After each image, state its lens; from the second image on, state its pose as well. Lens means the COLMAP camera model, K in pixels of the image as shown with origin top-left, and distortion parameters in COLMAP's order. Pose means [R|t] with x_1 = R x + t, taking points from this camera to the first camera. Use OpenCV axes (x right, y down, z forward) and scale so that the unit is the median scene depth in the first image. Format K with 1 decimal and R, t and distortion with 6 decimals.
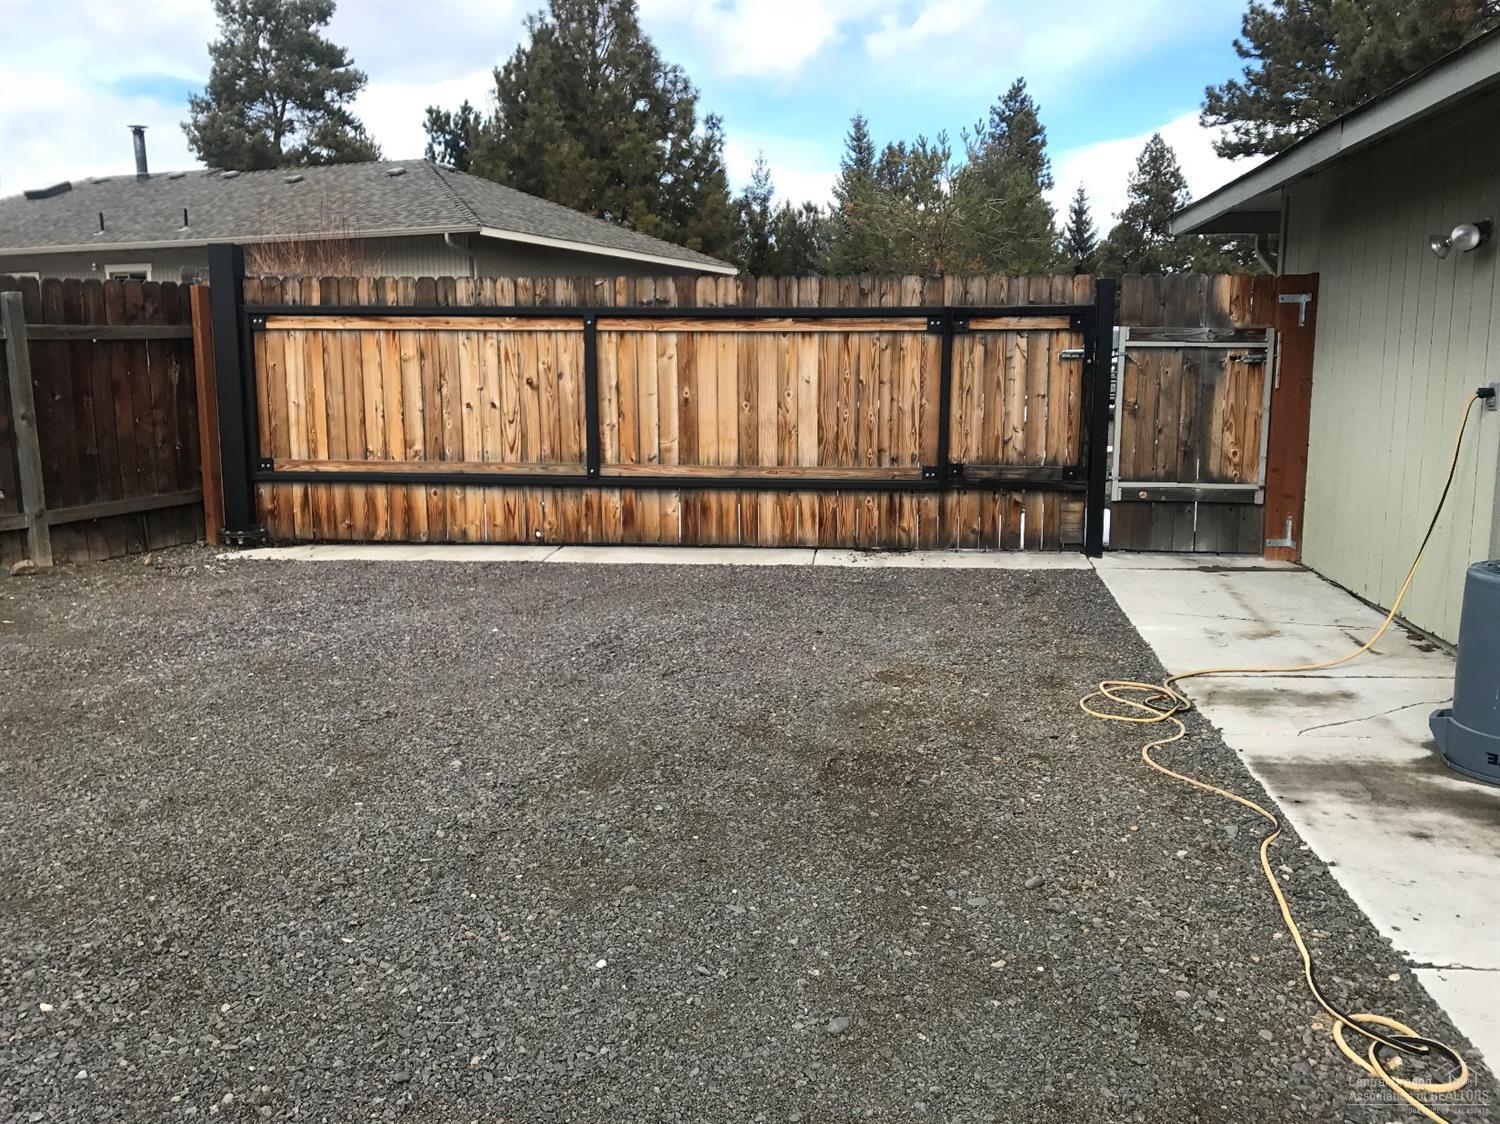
lens RADIAL K [[1206.2, 0, 750.0], [0, 1206.2, 562.0], [0, 0, 1]] dist [0.008218, 0.001807]
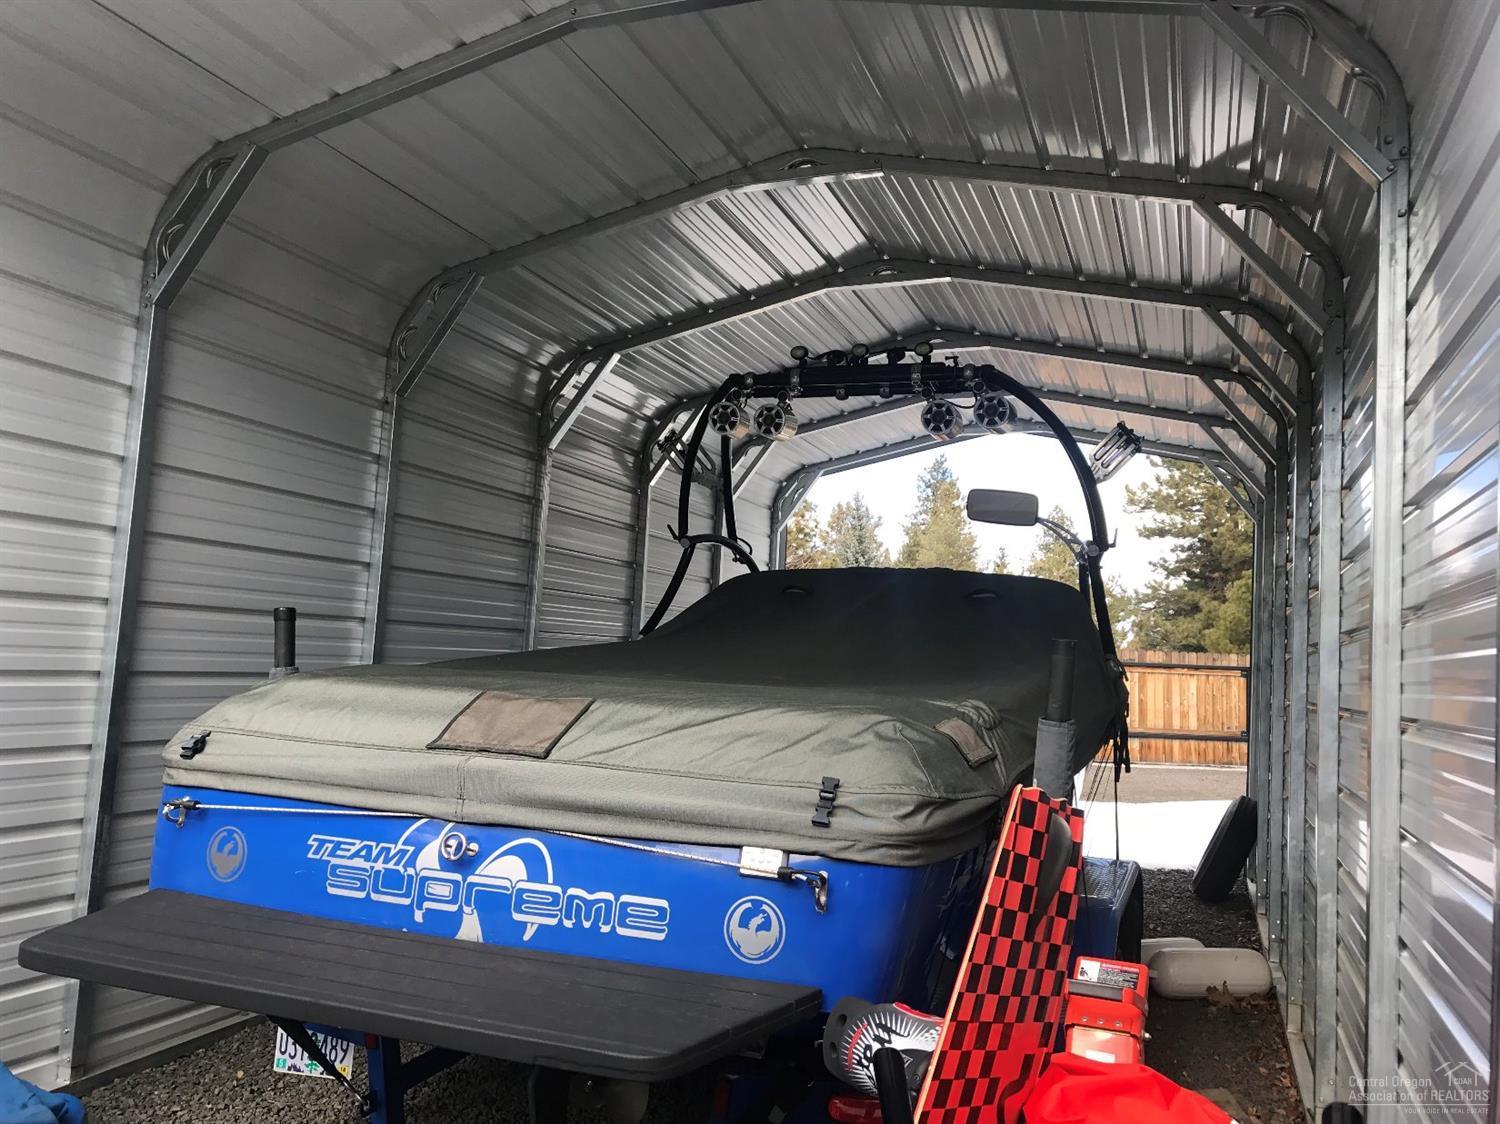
lens RADIAL K [[1206.2, 0, 750.0], [0, 1206.2, 562.0], [0, 0, 1]] dist [0.008218, 0.001807]
pose [[0.994211, 0.044303, 0.097888, -1.082898], [-0.017082, 0.964622, -0.263084, 0.248033], [-0.106081, 0.259888, 0.959794, -1.308465]]
